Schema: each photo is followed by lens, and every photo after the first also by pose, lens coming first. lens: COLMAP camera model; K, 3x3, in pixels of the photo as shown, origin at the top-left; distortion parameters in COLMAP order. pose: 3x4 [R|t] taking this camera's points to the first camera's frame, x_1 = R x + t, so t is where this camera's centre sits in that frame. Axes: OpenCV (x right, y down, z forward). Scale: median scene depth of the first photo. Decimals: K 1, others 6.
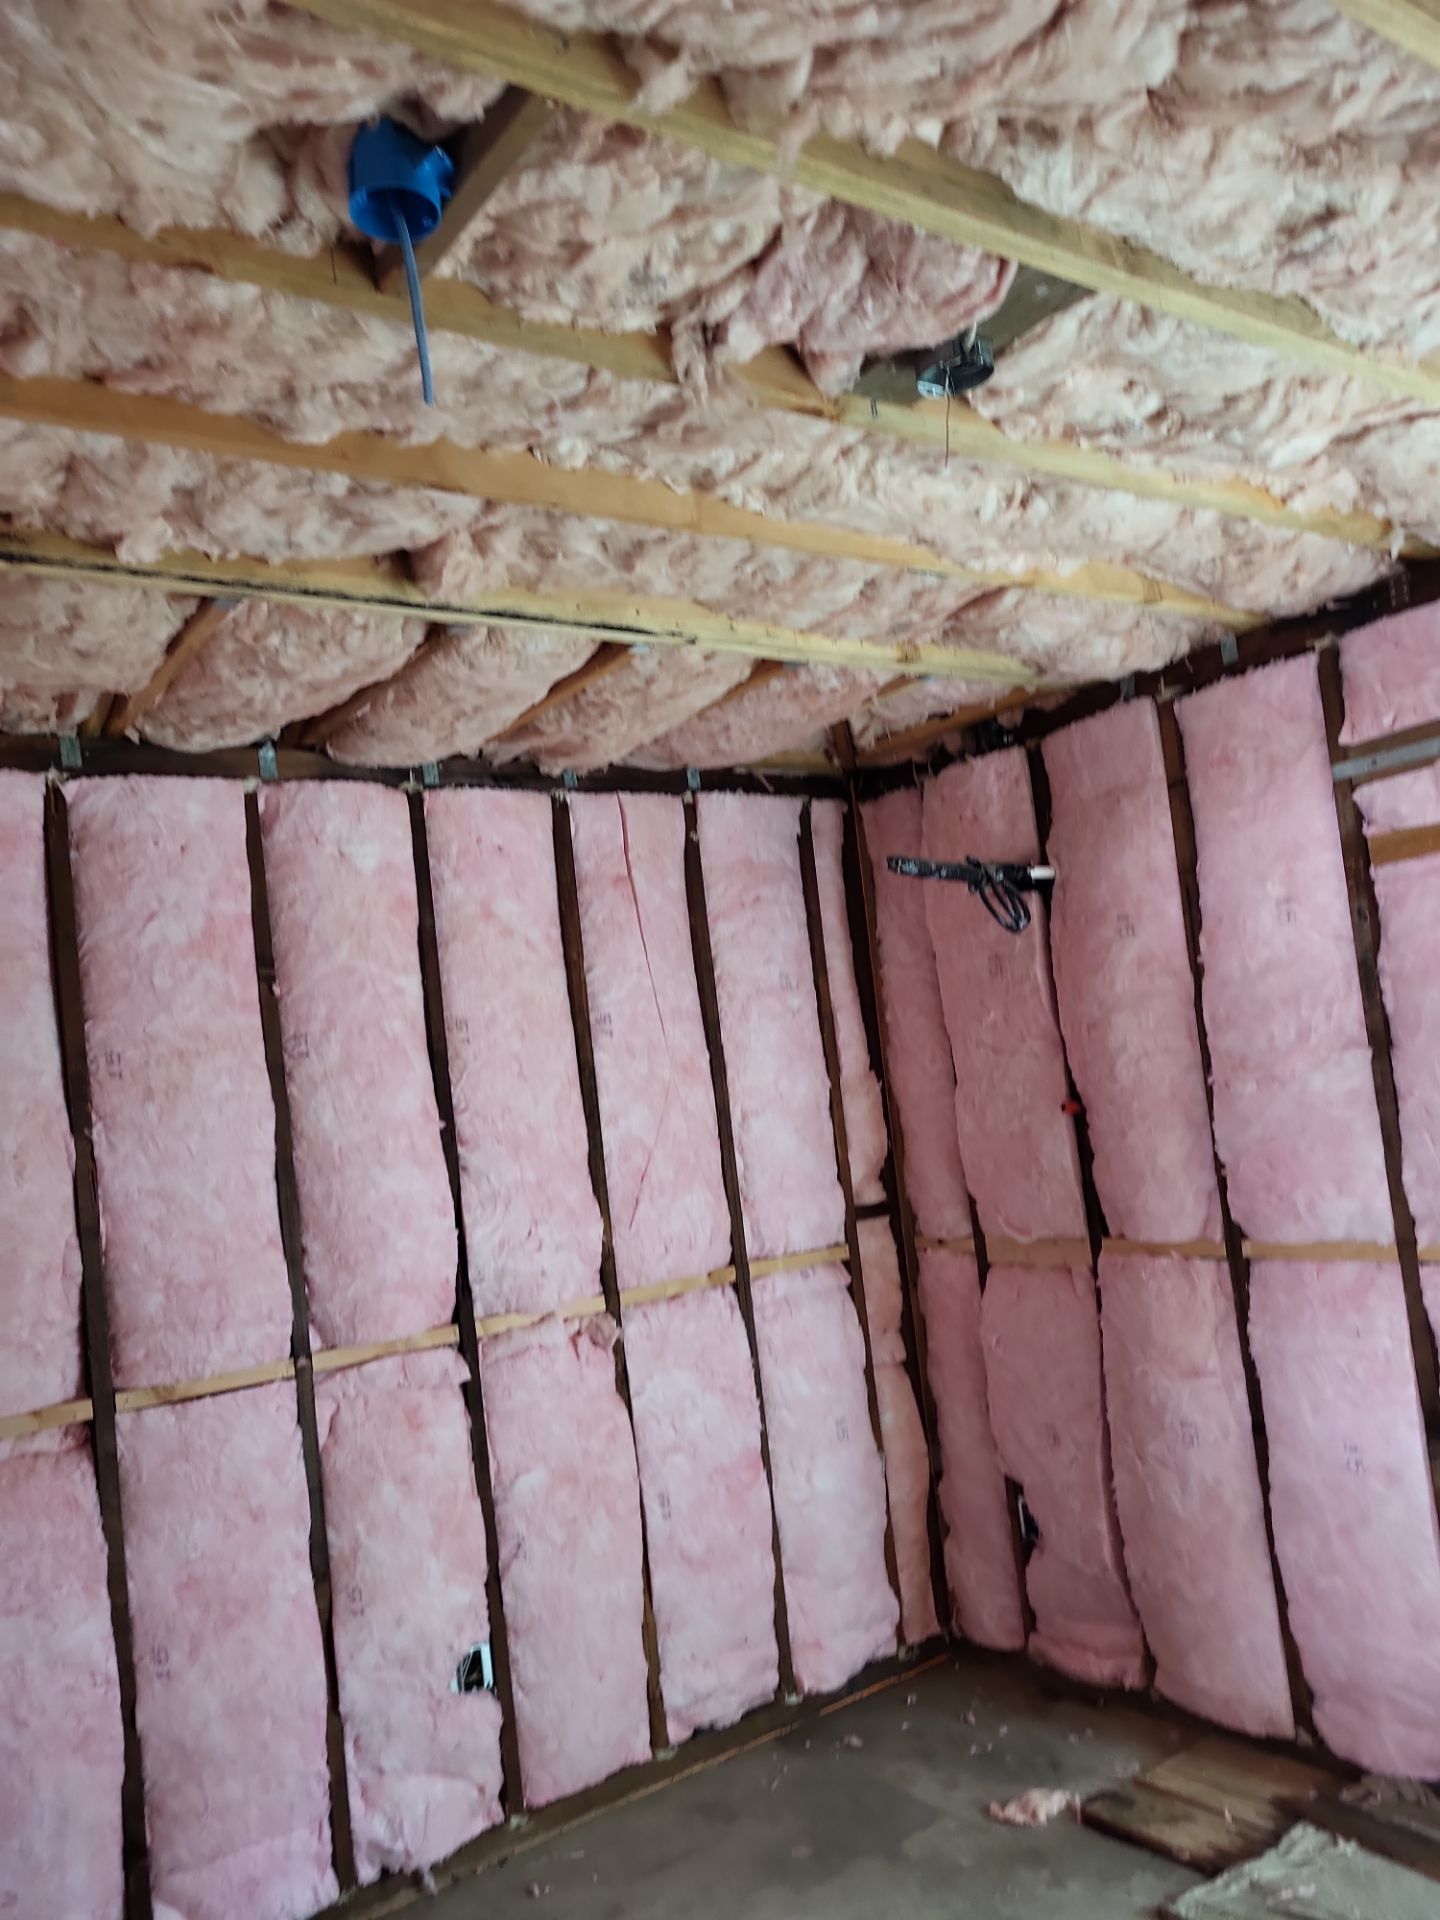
lens RADIAL K [[1481.5, 0, 723.3], [0, 1481.5, 981.9], [0, 0, 1]] dist [0.044211, -0.030097]
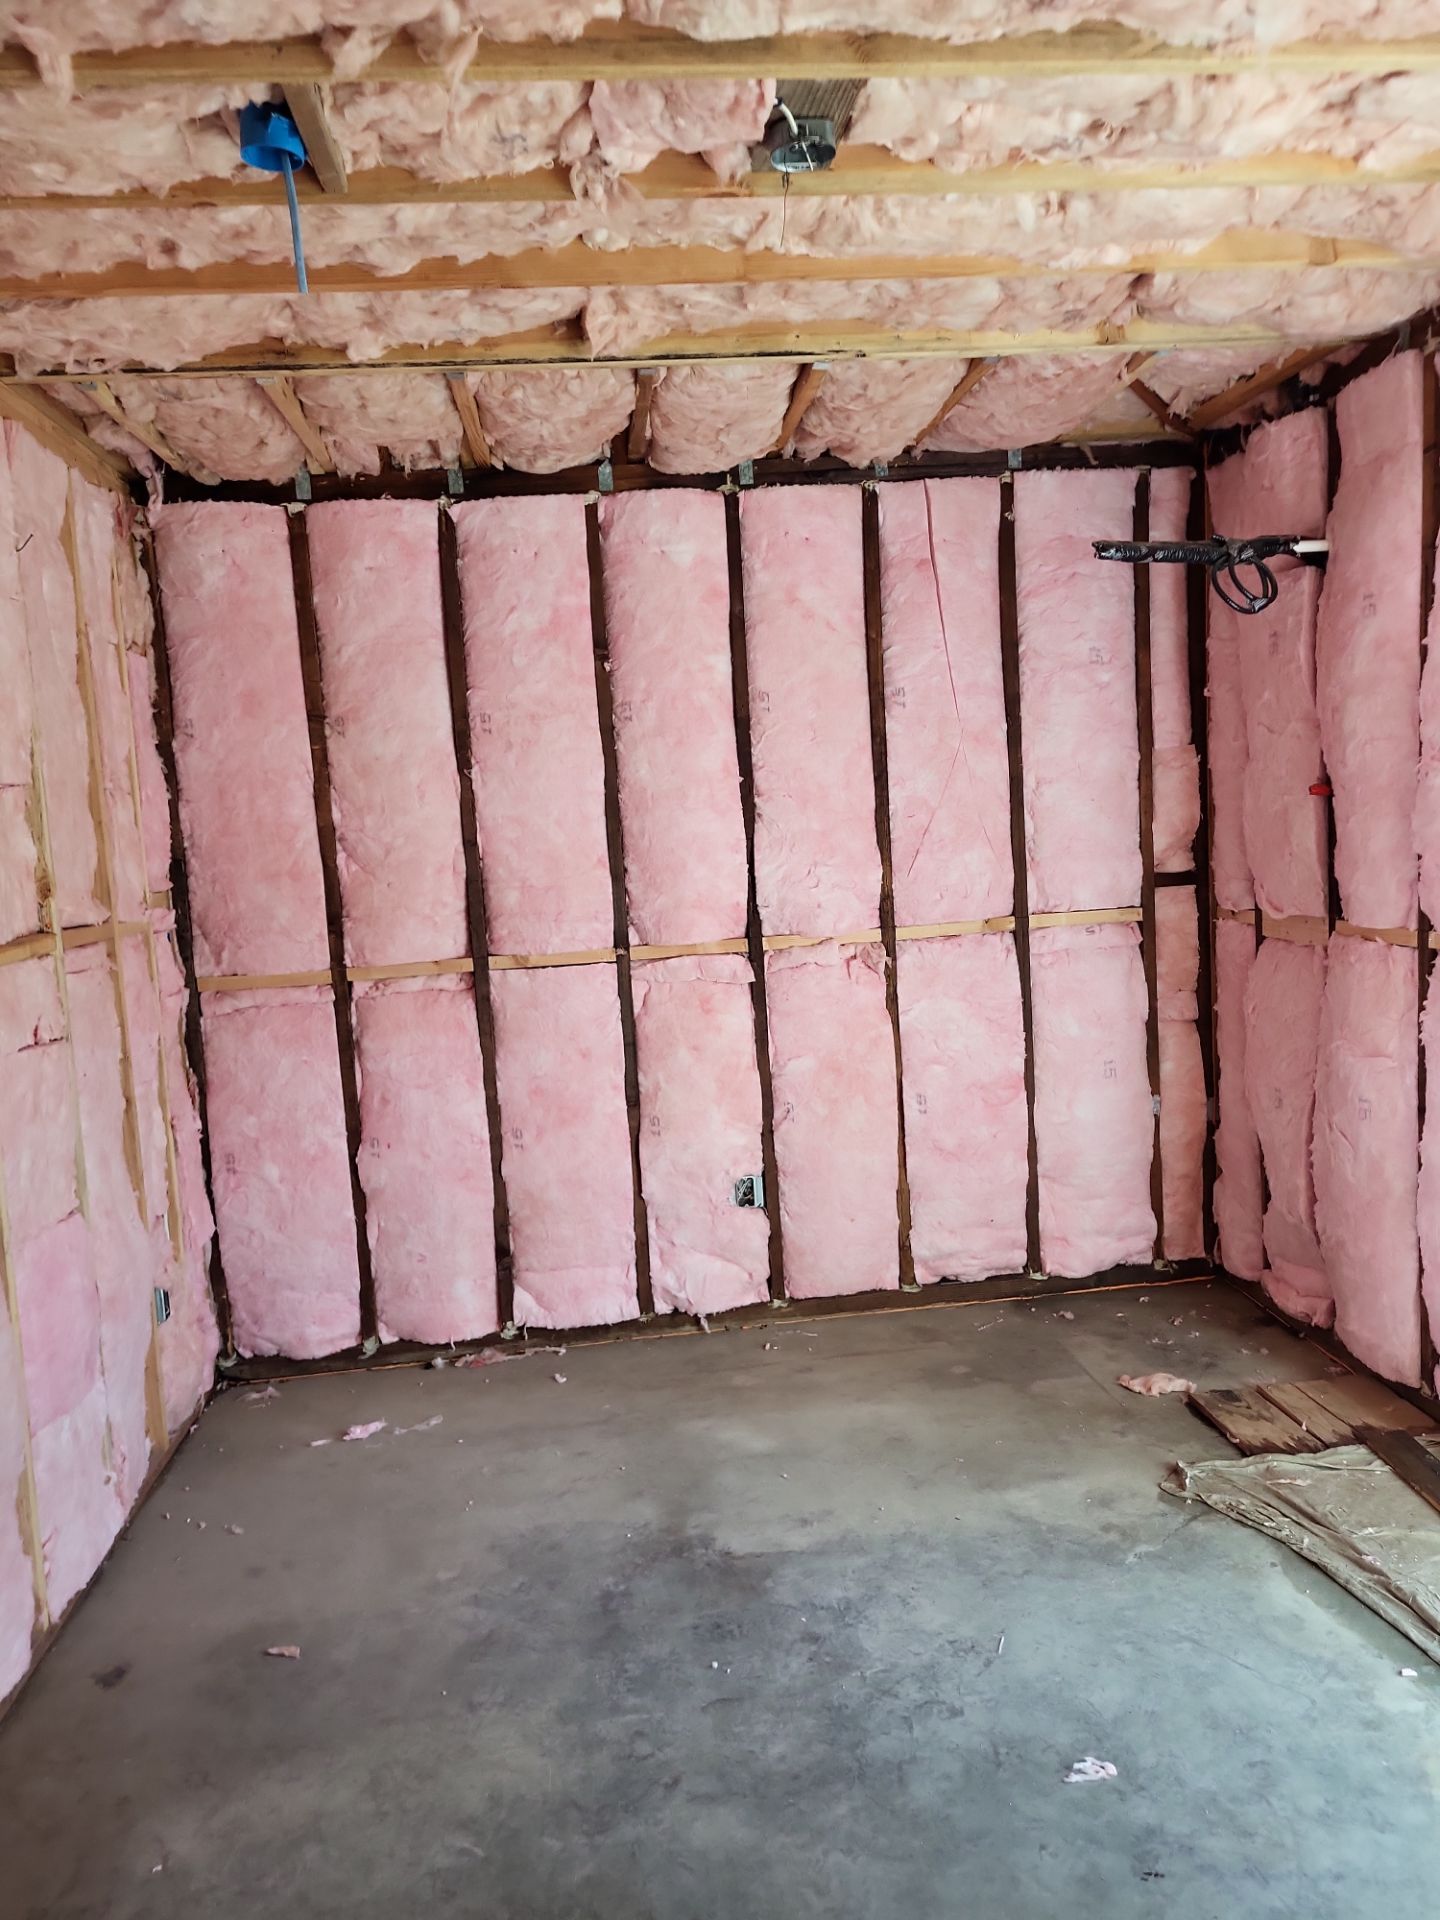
lens RADIAL K [[1481.5, 0, 723.3], [0, 1481.5, 981.9], [0, 0, 1]] dist [0.044211, -0.030097]
pose [[0.873171, 0.112364, -0.474286, 0.408482], [0.002752, 0.971913, 0.235324, -0.030428], [0.487406, -0.206784, 0.848337, -0.086783]]
